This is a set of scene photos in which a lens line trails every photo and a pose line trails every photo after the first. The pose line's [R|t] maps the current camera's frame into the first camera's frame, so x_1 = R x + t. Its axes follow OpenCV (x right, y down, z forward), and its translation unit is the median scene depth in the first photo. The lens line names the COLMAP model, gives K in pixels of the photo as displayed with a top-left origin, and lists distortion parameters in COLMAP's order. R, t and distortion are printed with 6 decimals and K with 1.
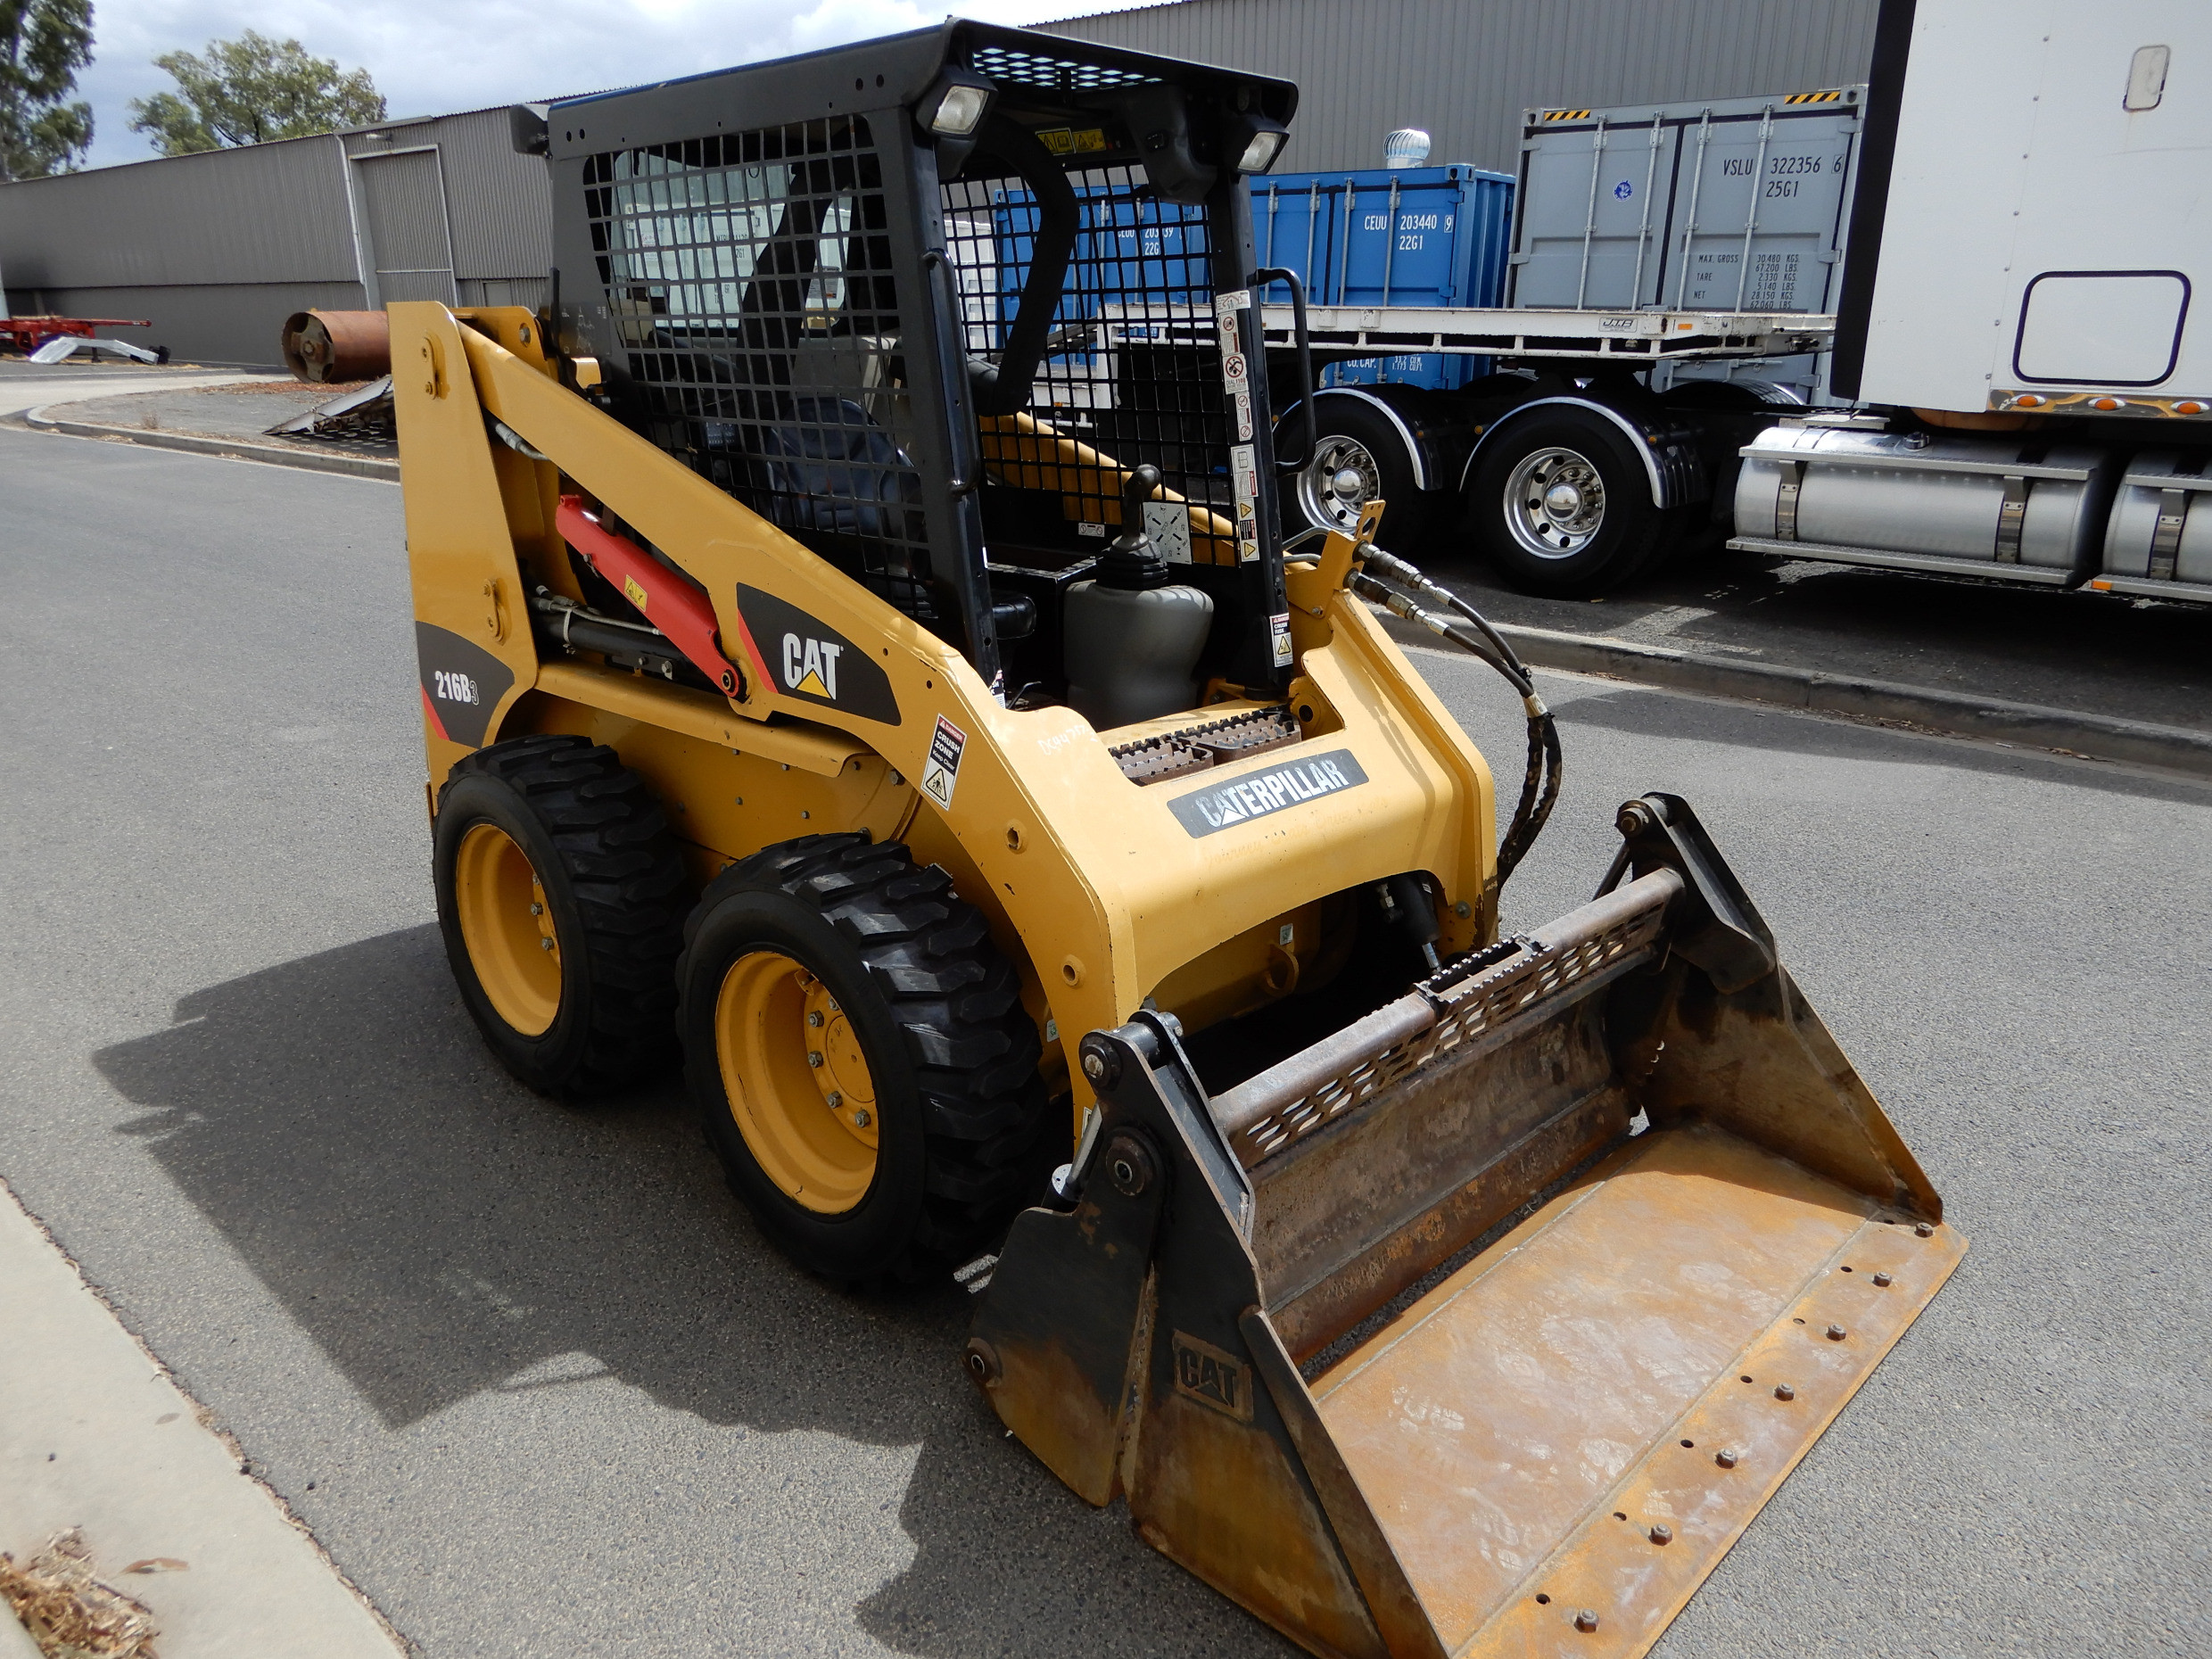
lens RADIAL K [[1566.6, 0, 1100.5], [0, 1566.6, 822.9], [0, 0, 1]] dist [-0.002878, 0.000420]
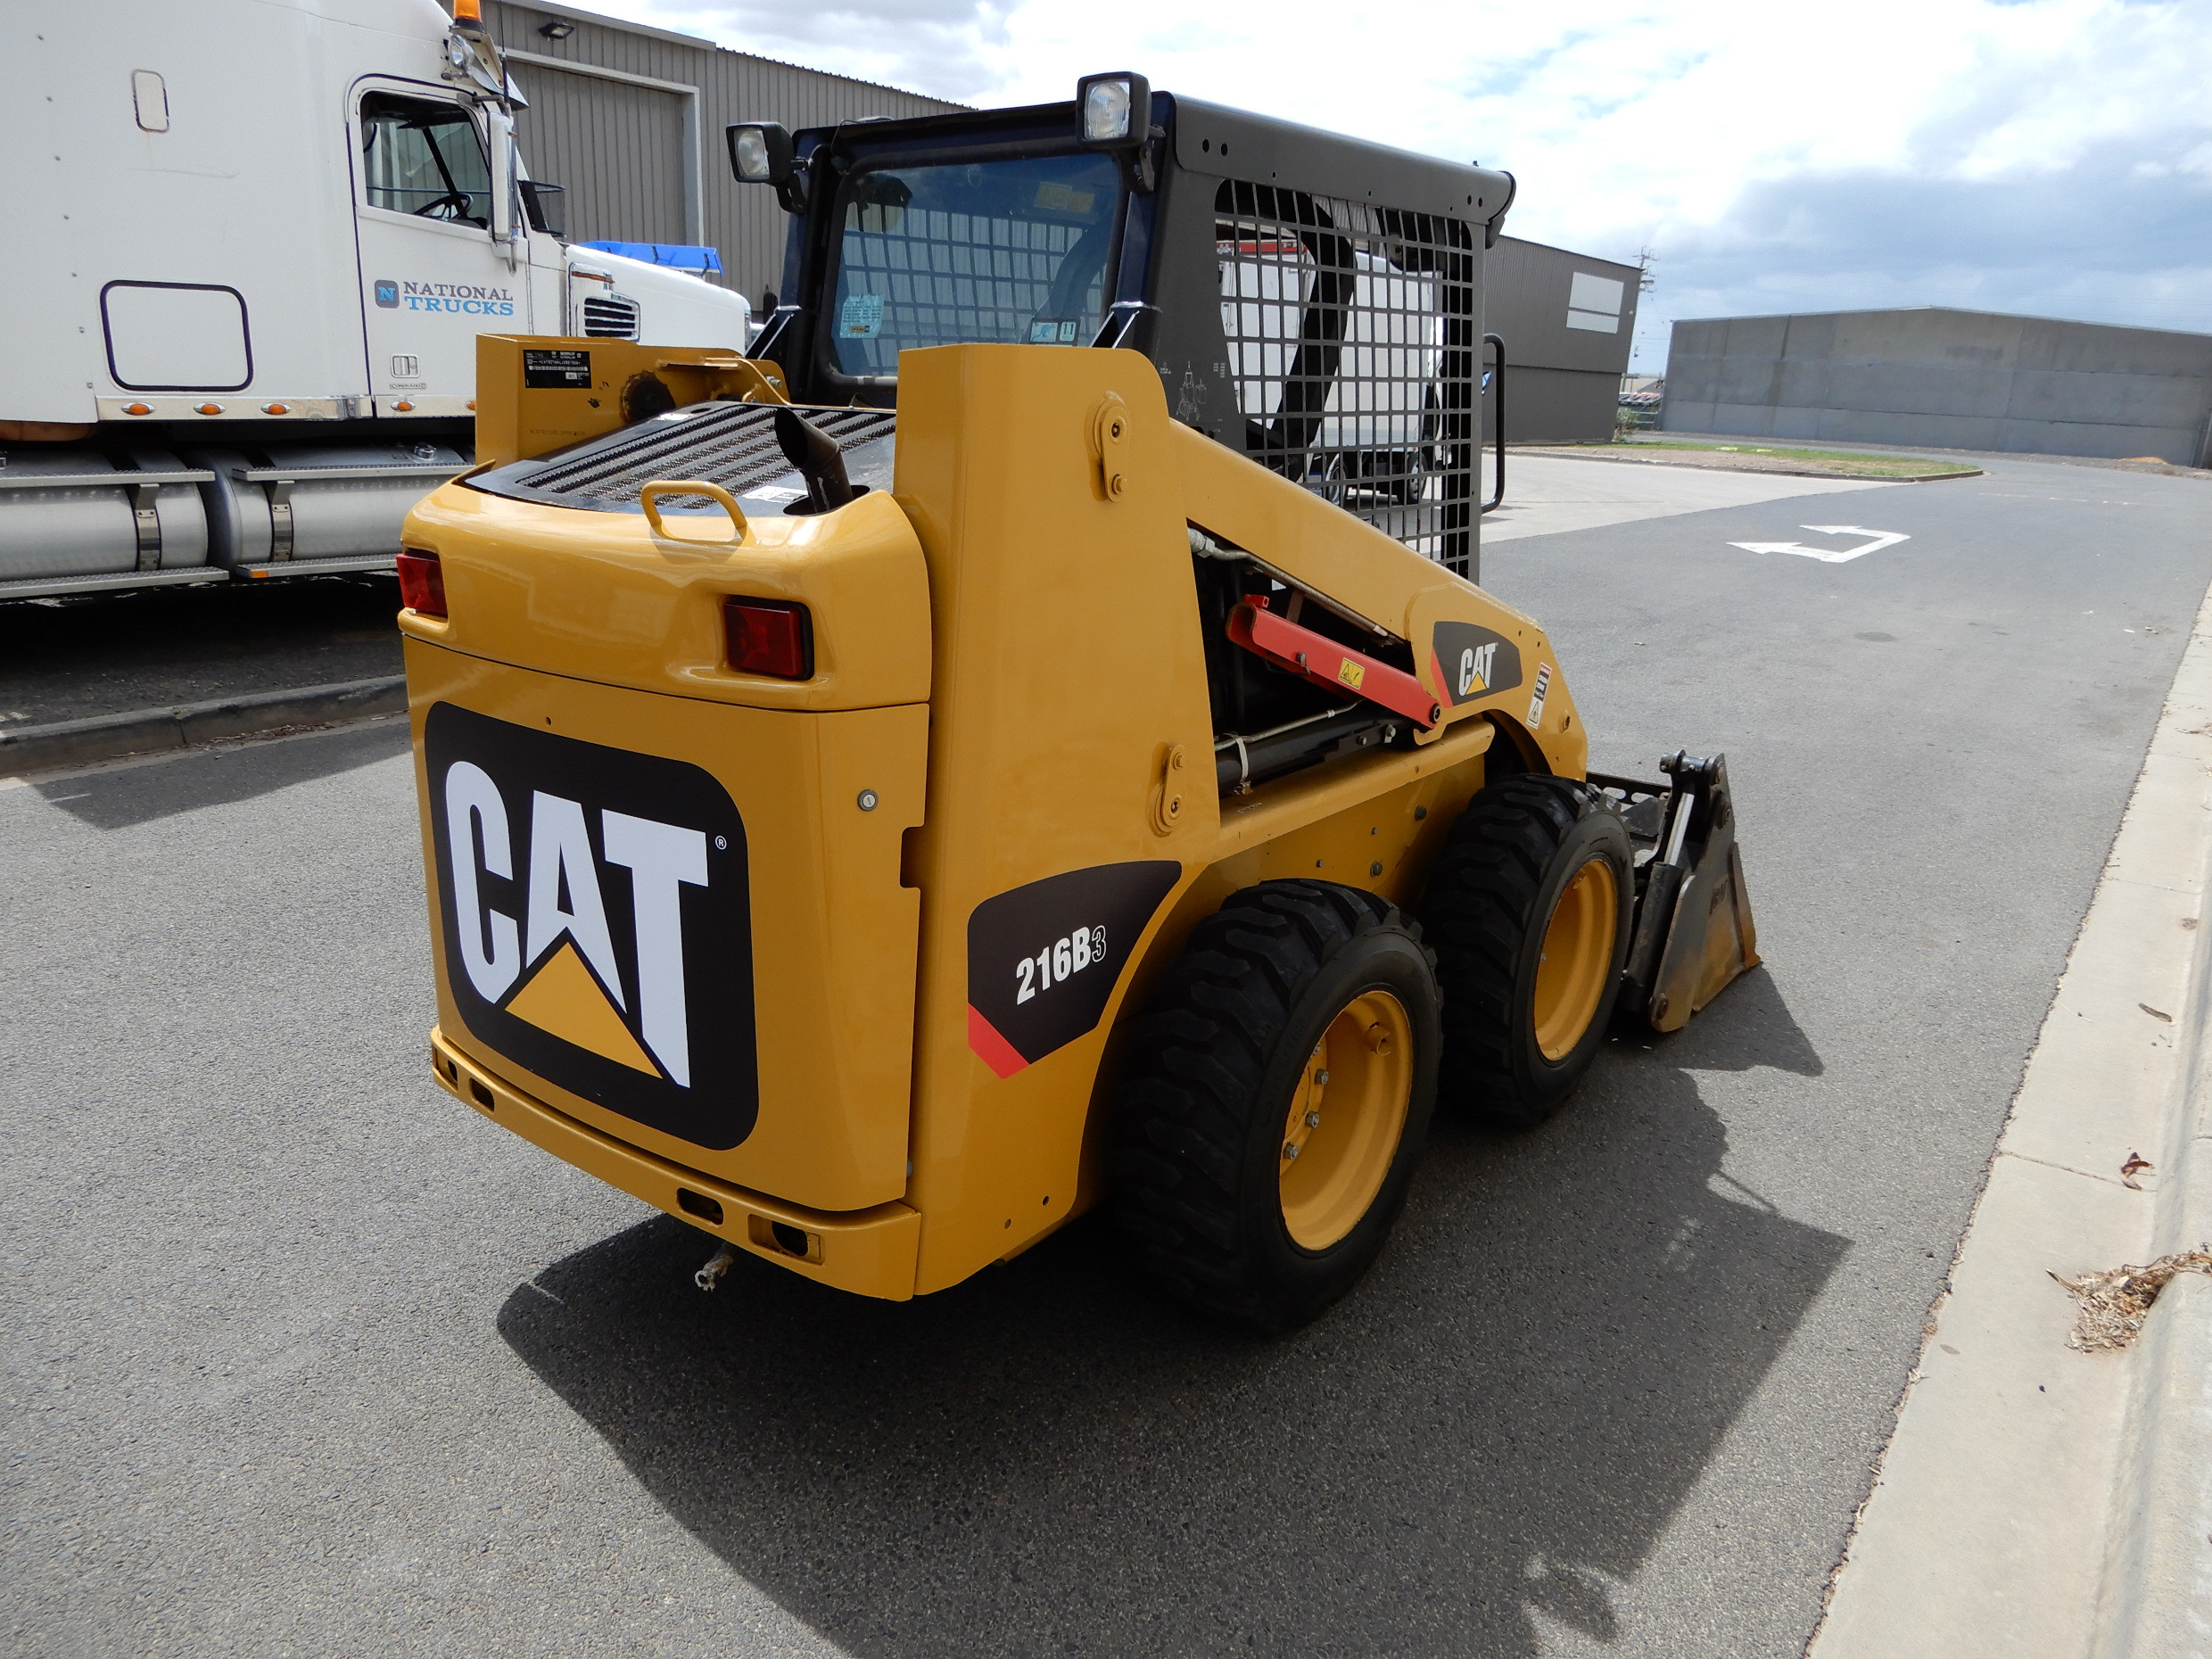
lens RADIAL K [[1566.6, 0, 1100.5], [0, 1566.6, 822.9], [0, 0, 1]] dist [-0.002878, 0.000420]
pose [[-0.097627, -0.284771, 0.953611, -1.187309], [0.269287, 0.914887, 0.300776, -0.383031], [-0.958099, 0.286159, -0.012633, 1.169406]]
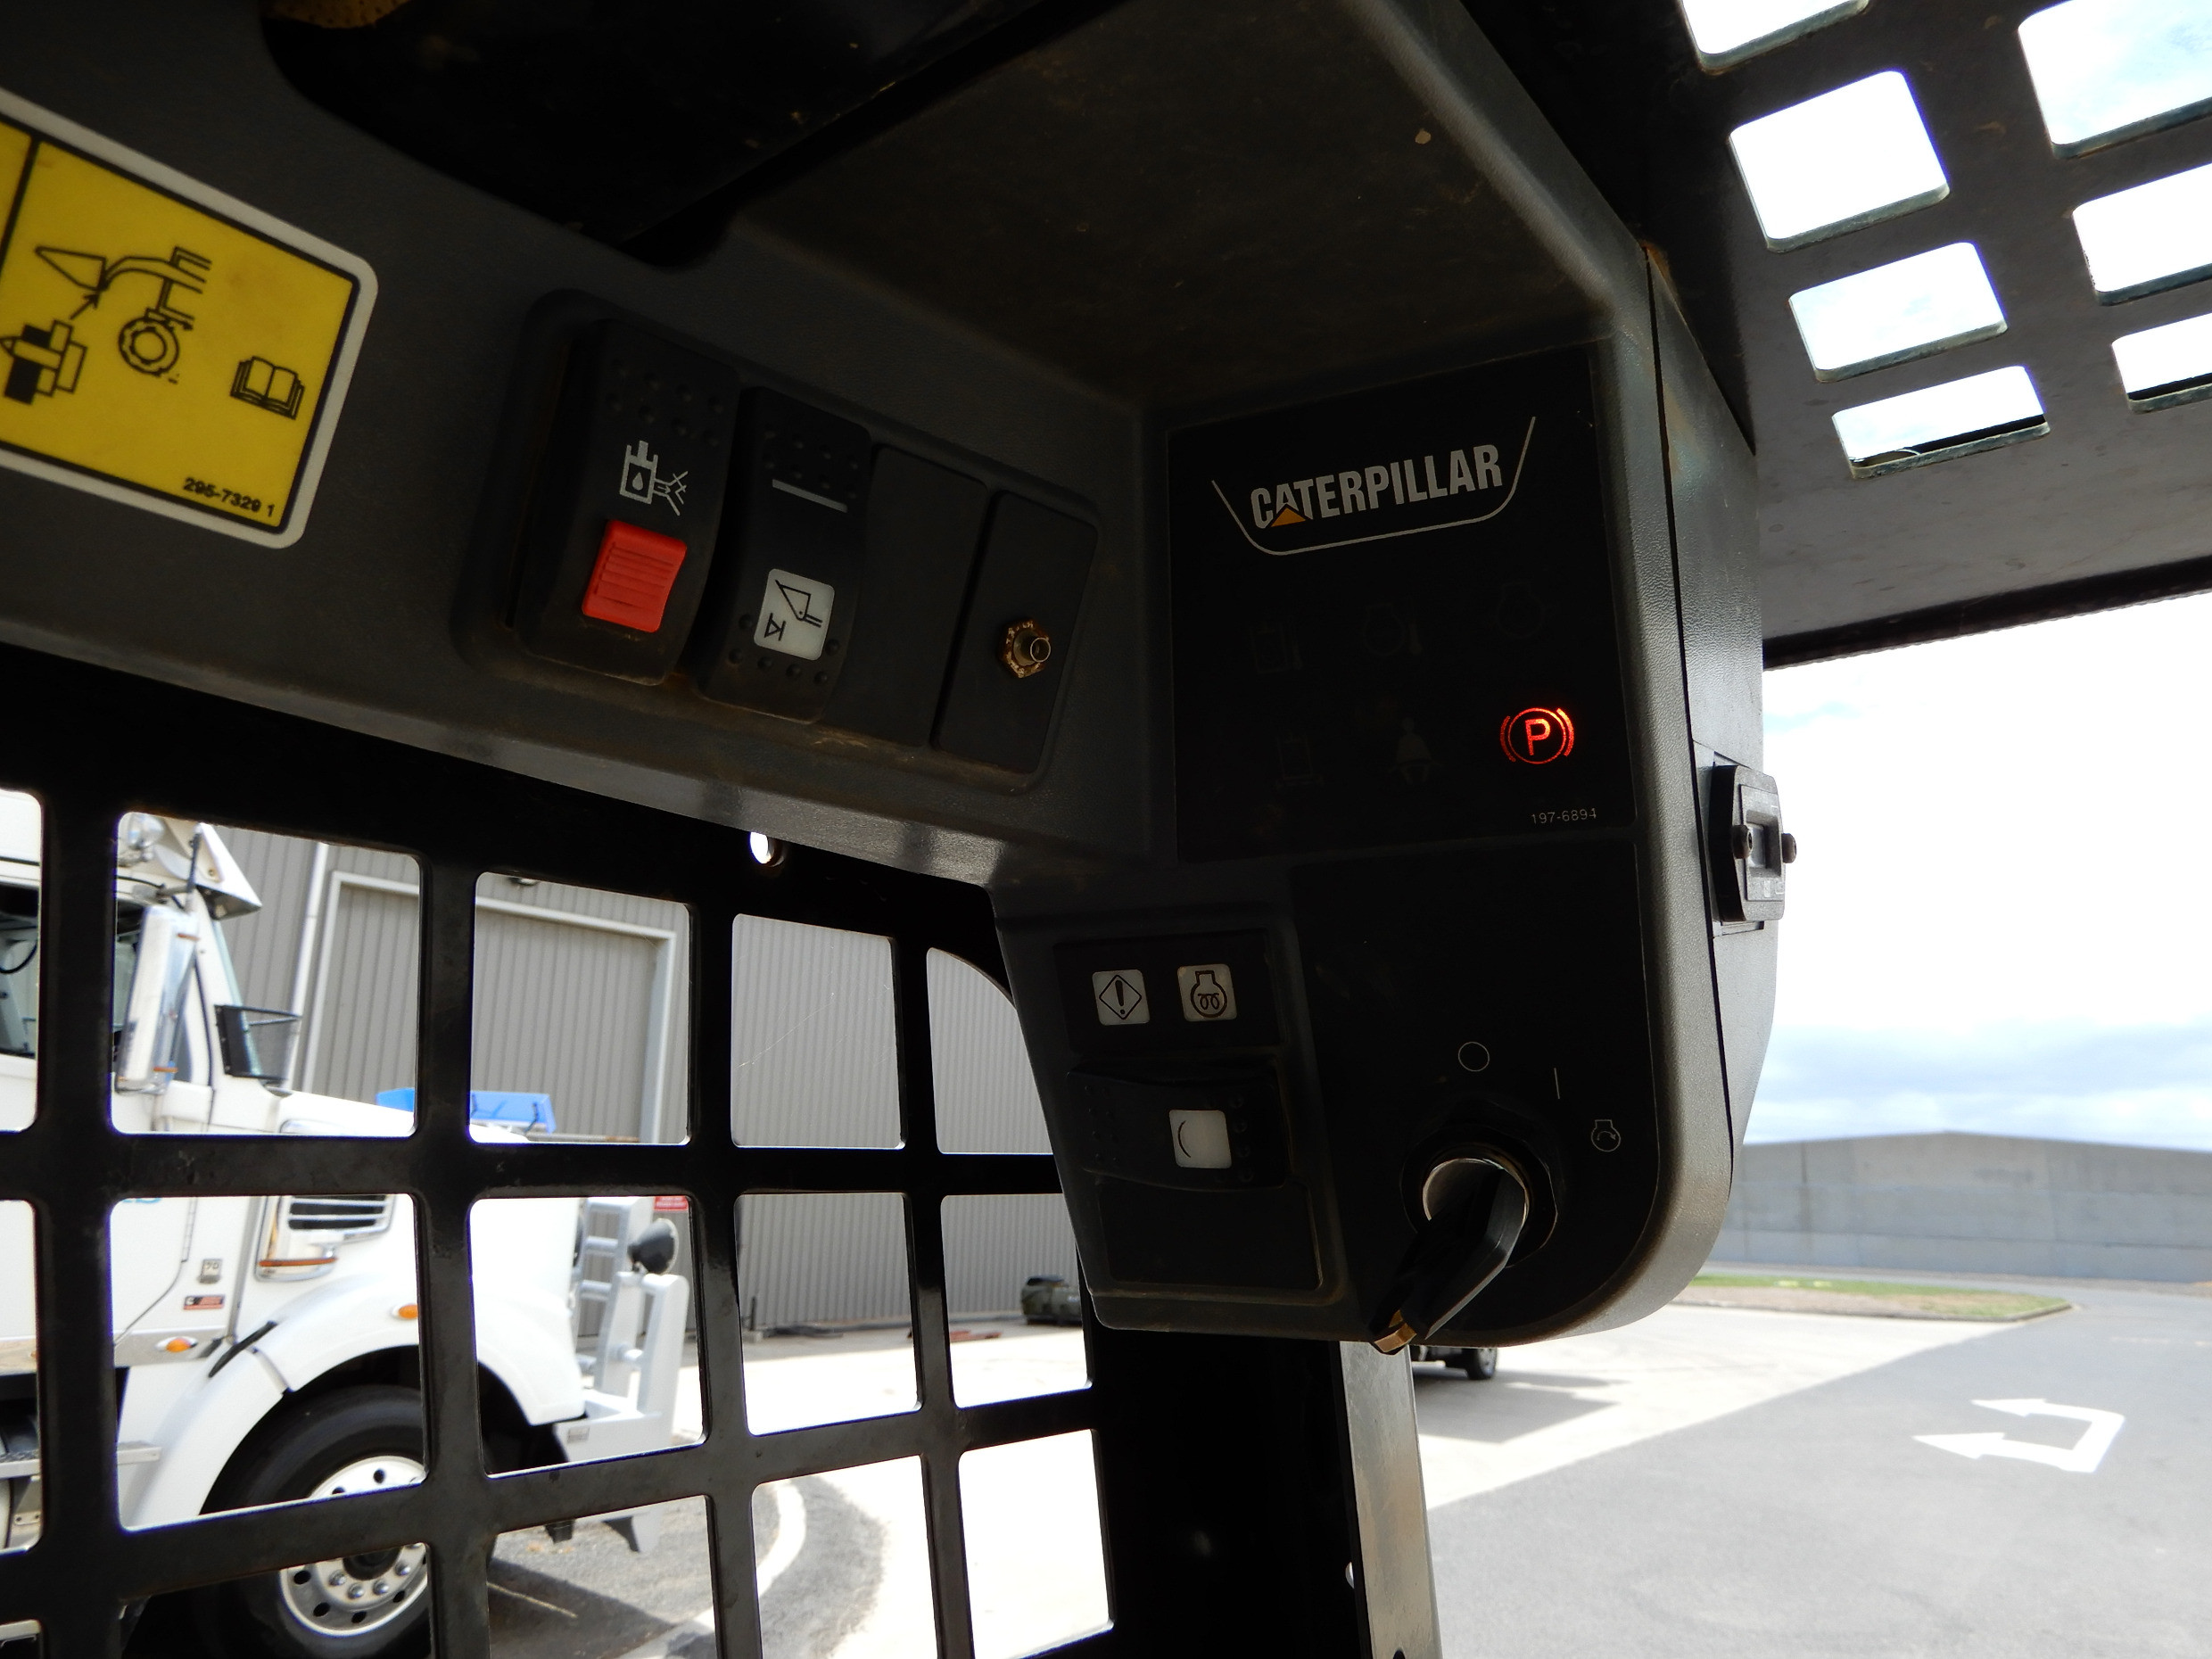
lens RADIAL K [[1596.7, 0, 1102.9], [0, 1596.7, 832.1], [0, 0, 1]] dist [0.001543, 0.001288]
pose [[-0.096147, 0.218513, 0.971086, -1.028005], [0.283800, 0.941128, -0.183673, -0.387515], [-0.954051, 0.257935, -0.152501, 1.148880]]
